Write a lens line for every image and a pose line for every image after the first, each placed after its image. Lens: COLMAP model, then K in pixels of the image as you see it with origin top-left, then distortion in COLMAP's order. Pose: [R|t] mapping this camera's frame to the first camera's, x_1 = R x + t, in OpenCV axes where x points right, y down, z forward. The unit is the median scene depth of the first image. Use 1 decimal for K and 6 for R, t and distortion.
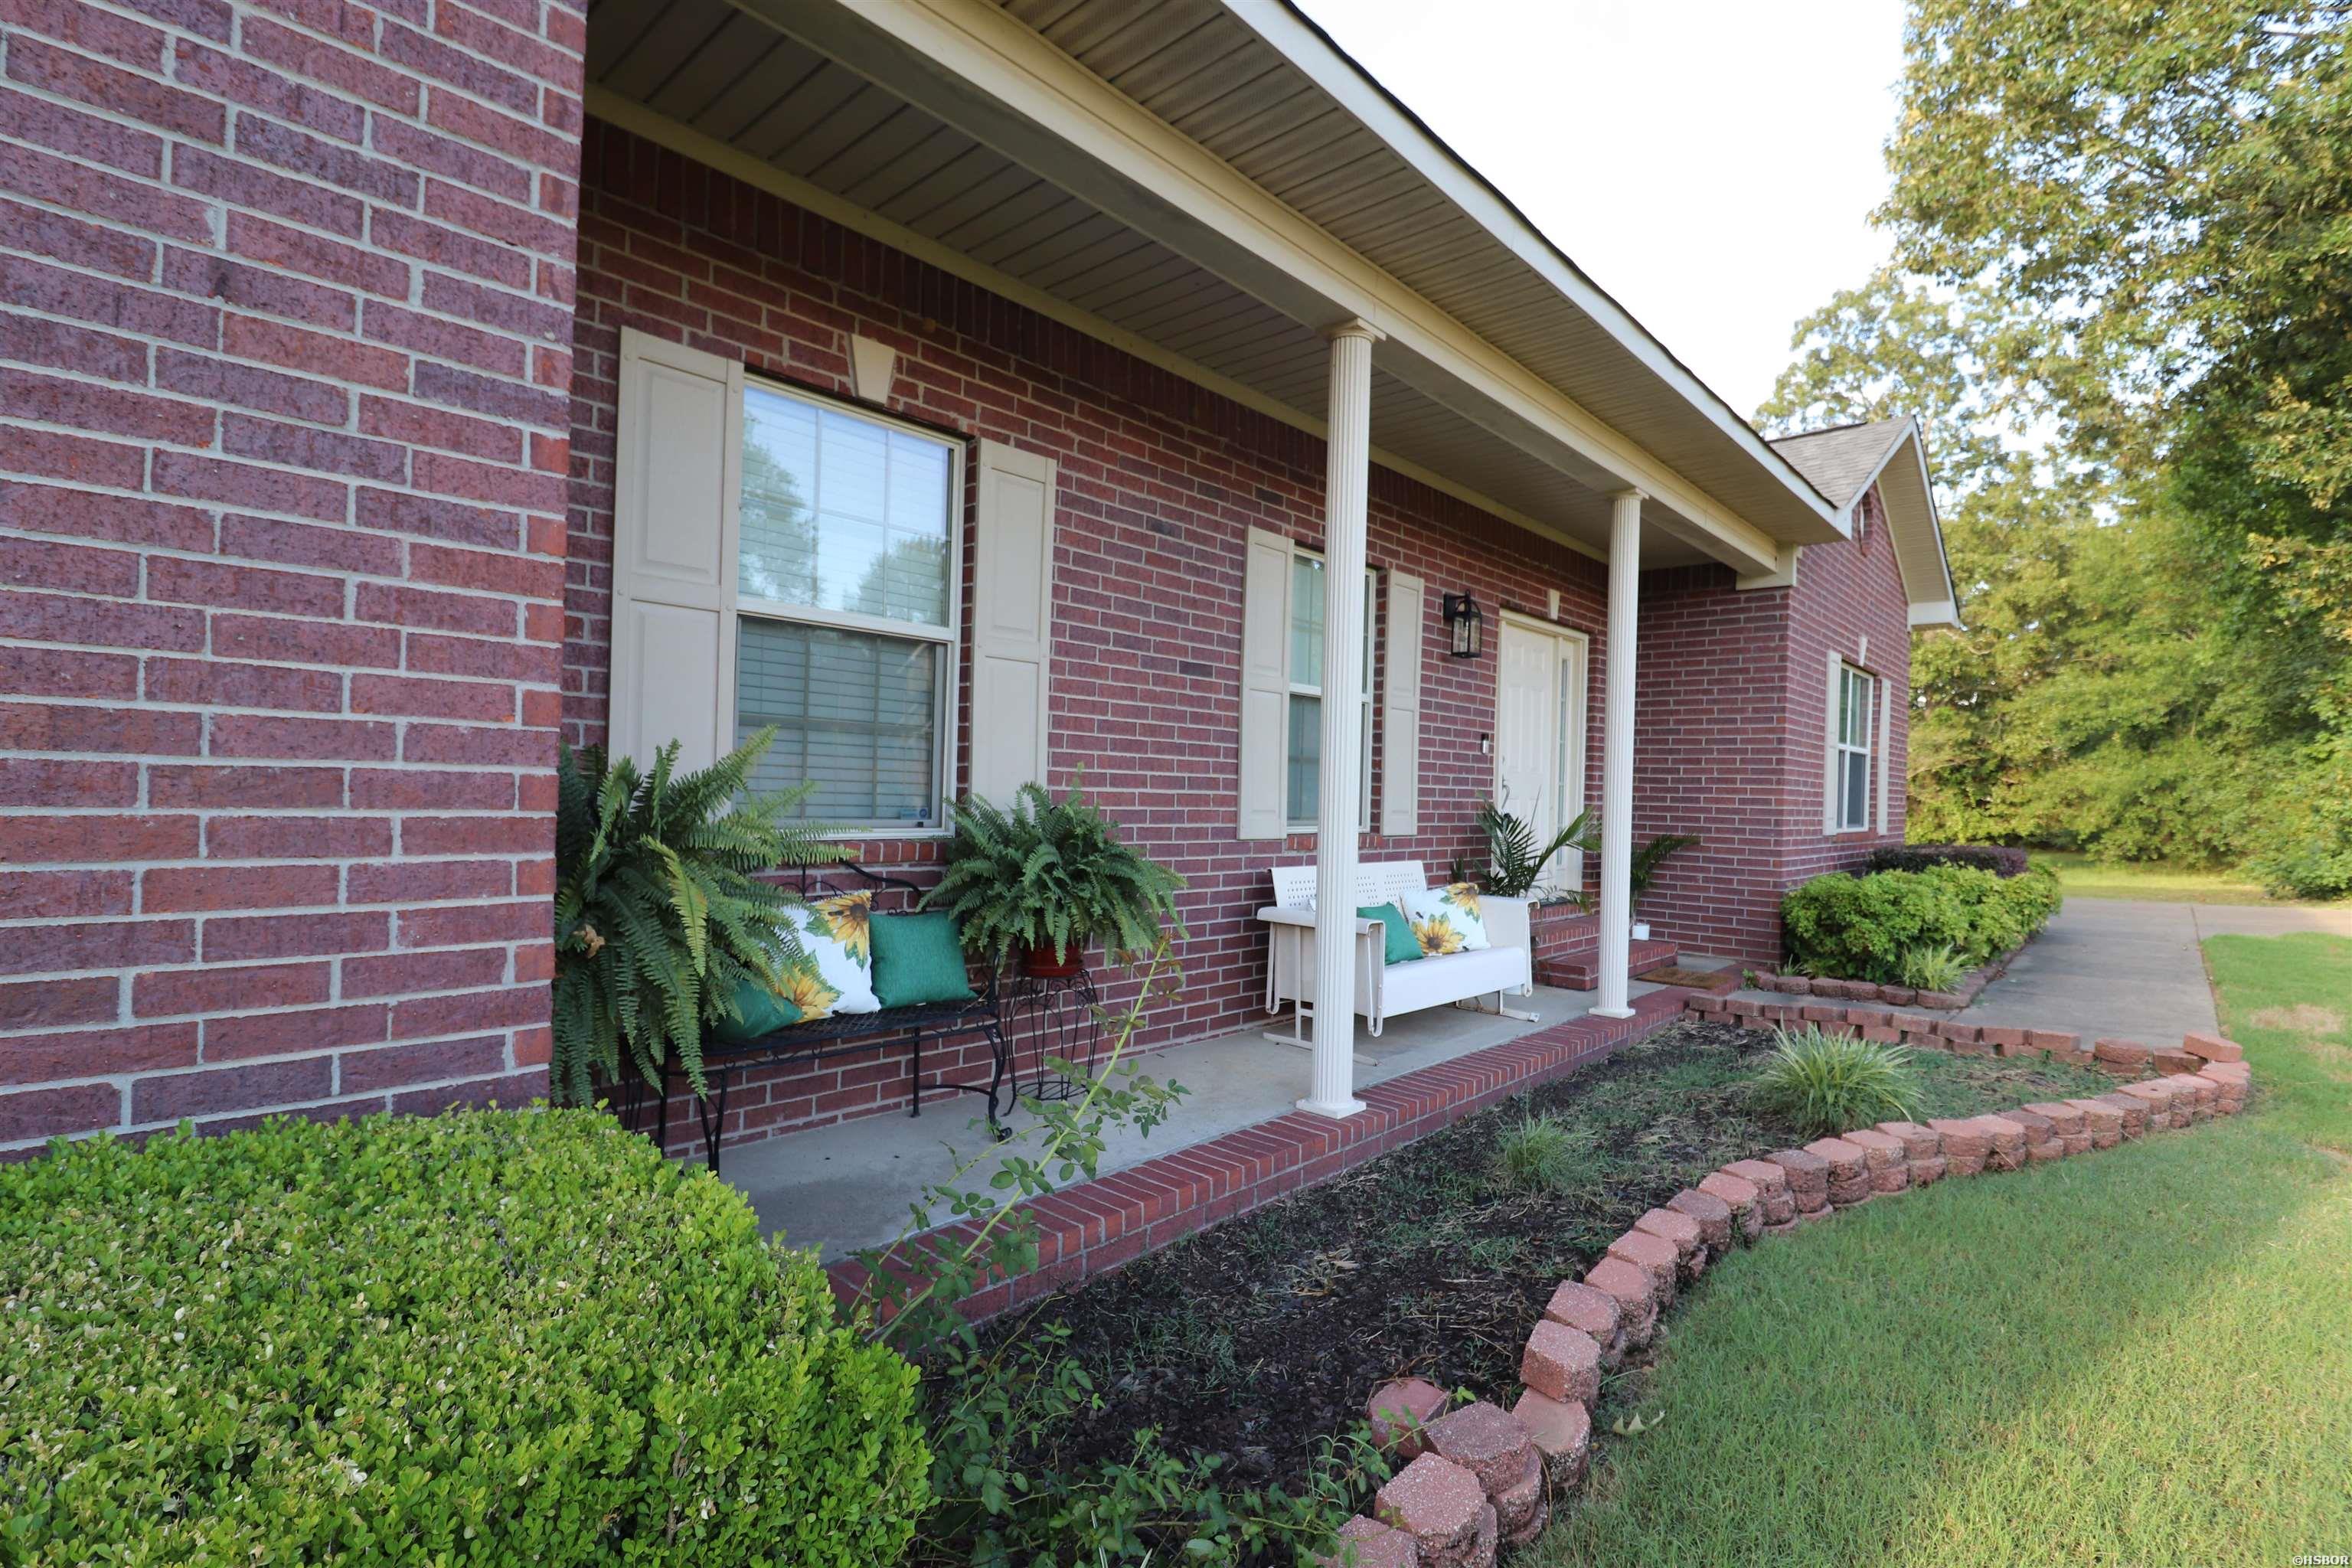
lens RADIAL K [[1092.5, 0, 1183.9], [0, 1092.5, 789.1], [0, 0, 1]] dist [-0.002429, -0.009418]
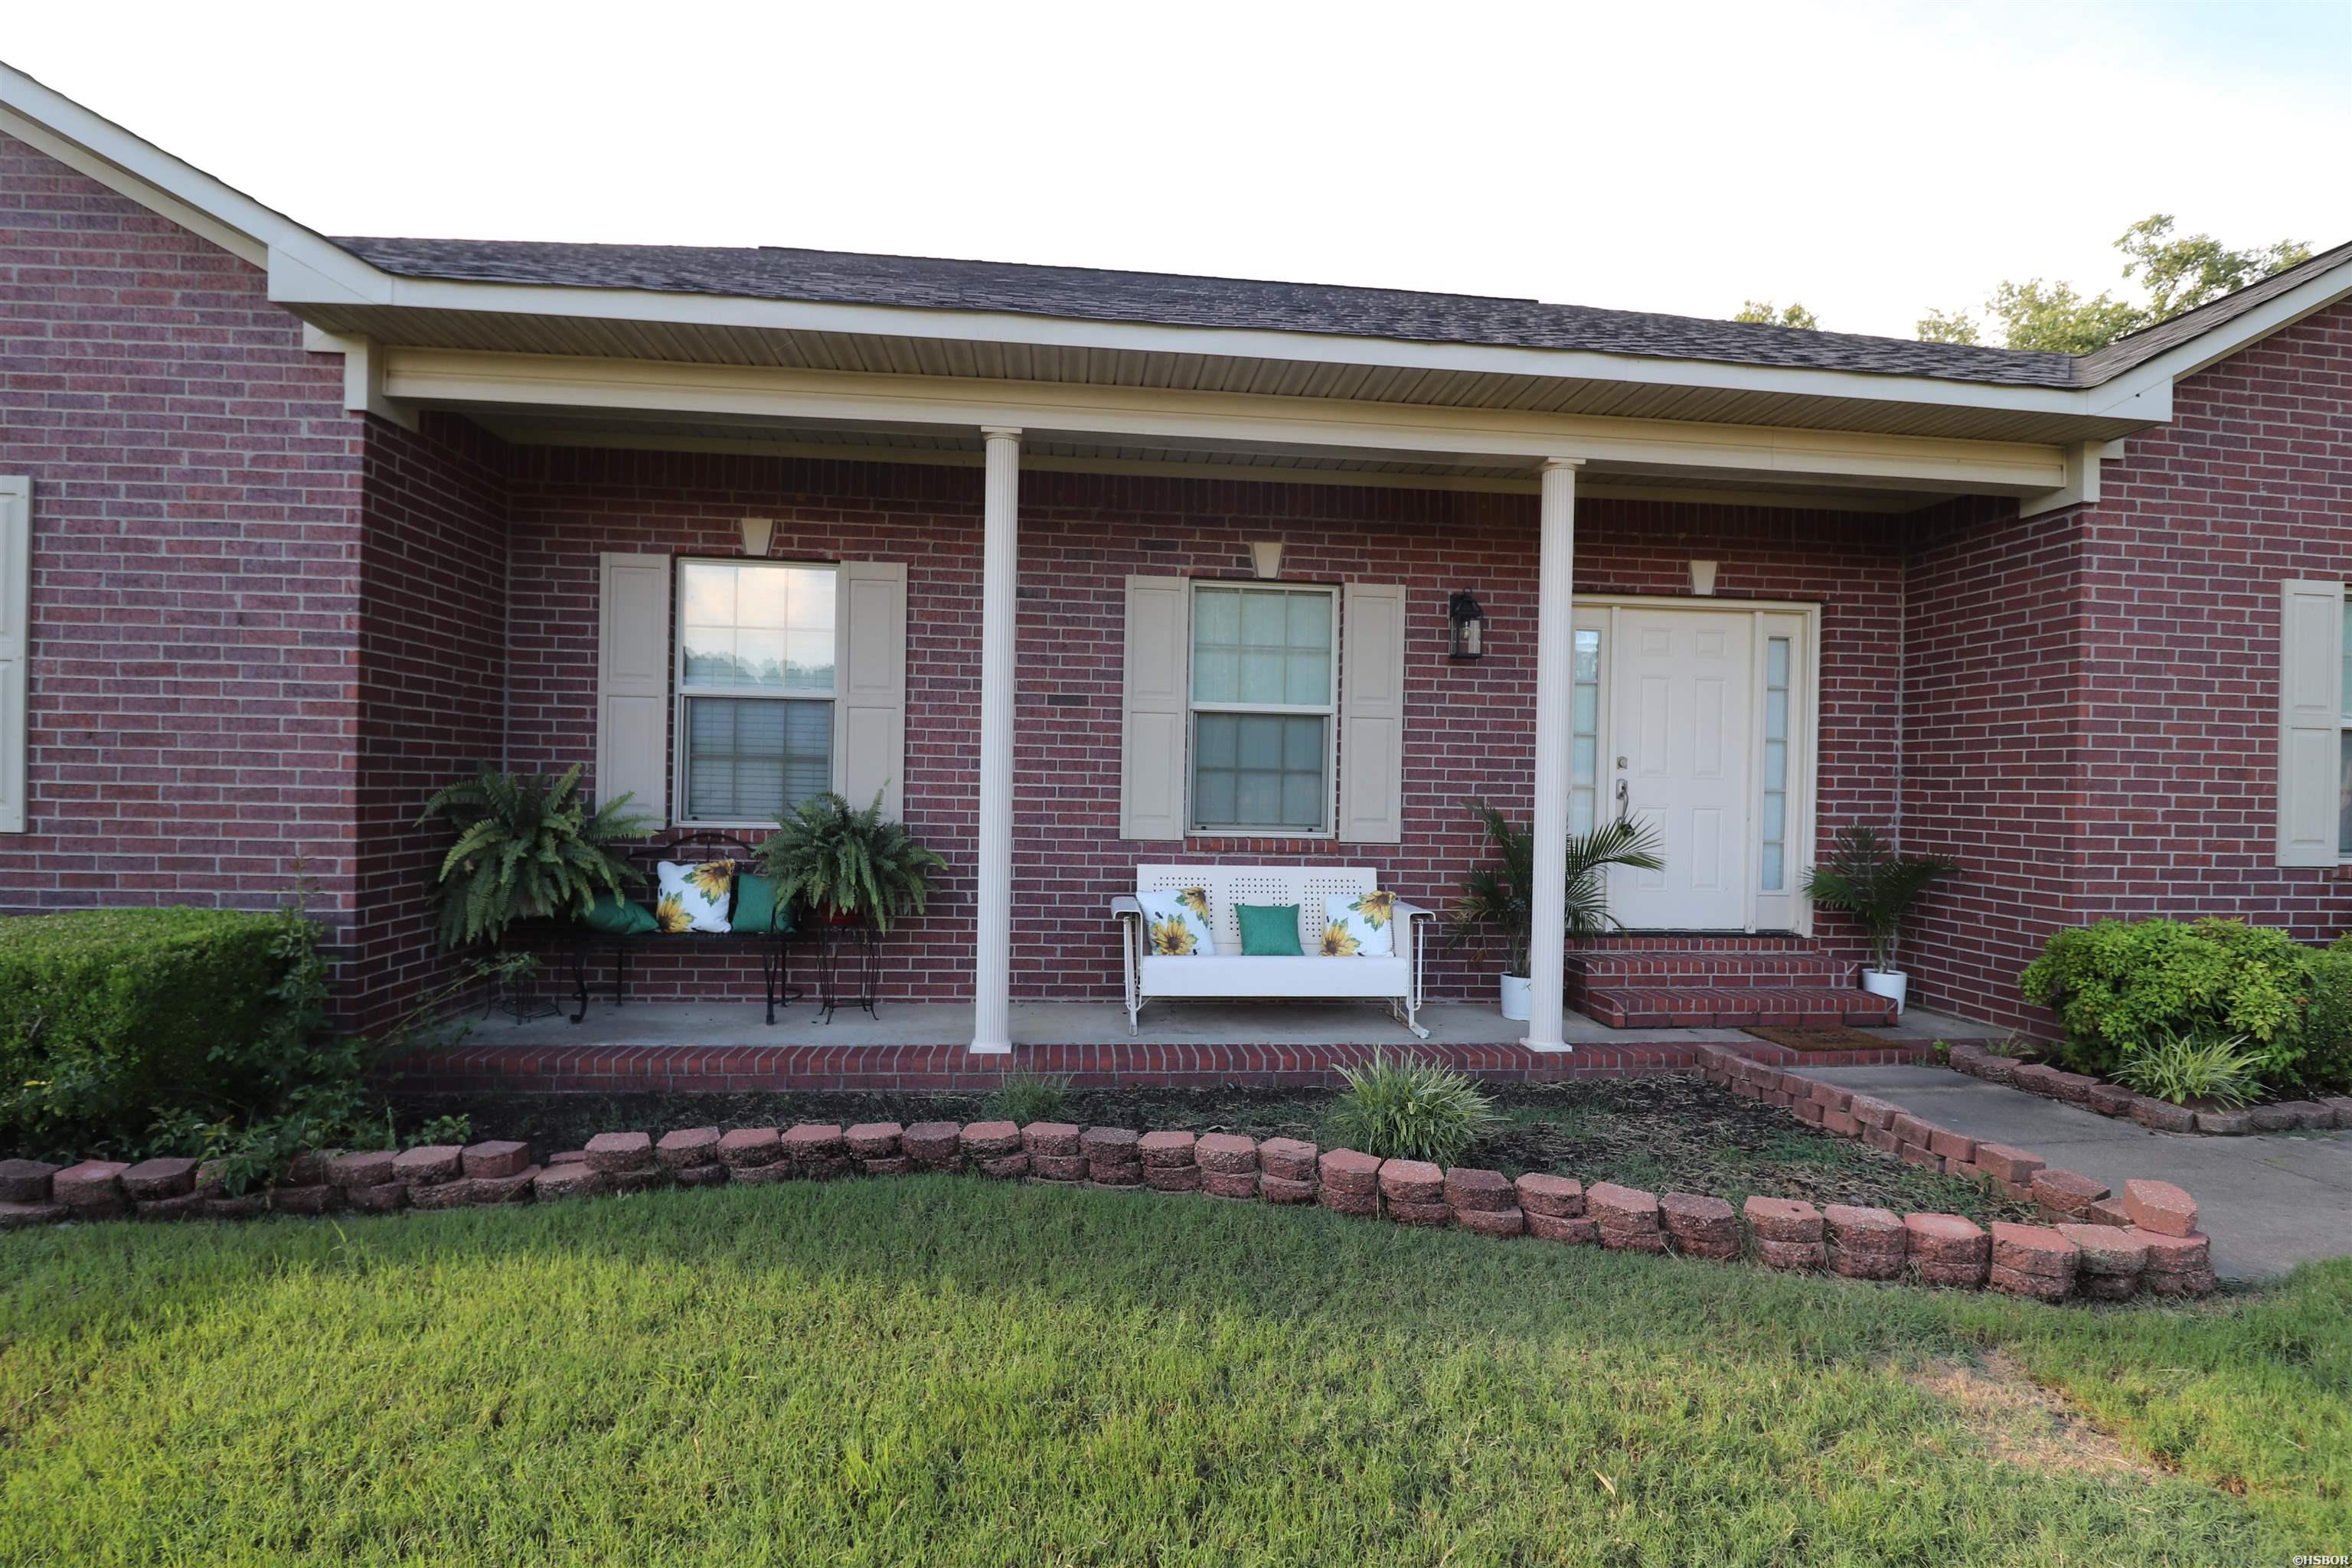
lens RADIAL K [[1092.5, 0, 1183.9], [0, 1092.5, 789.1], [0, 0, 1]] dist [-0.002429, -0.009418]
pose [[0.747493, -0.009756, -0.664198, 1.674736], [0.000948, 0.999907, -0.013621, 0.014615], [0.664269, 0.009552, 0.747432, 0.293383]]
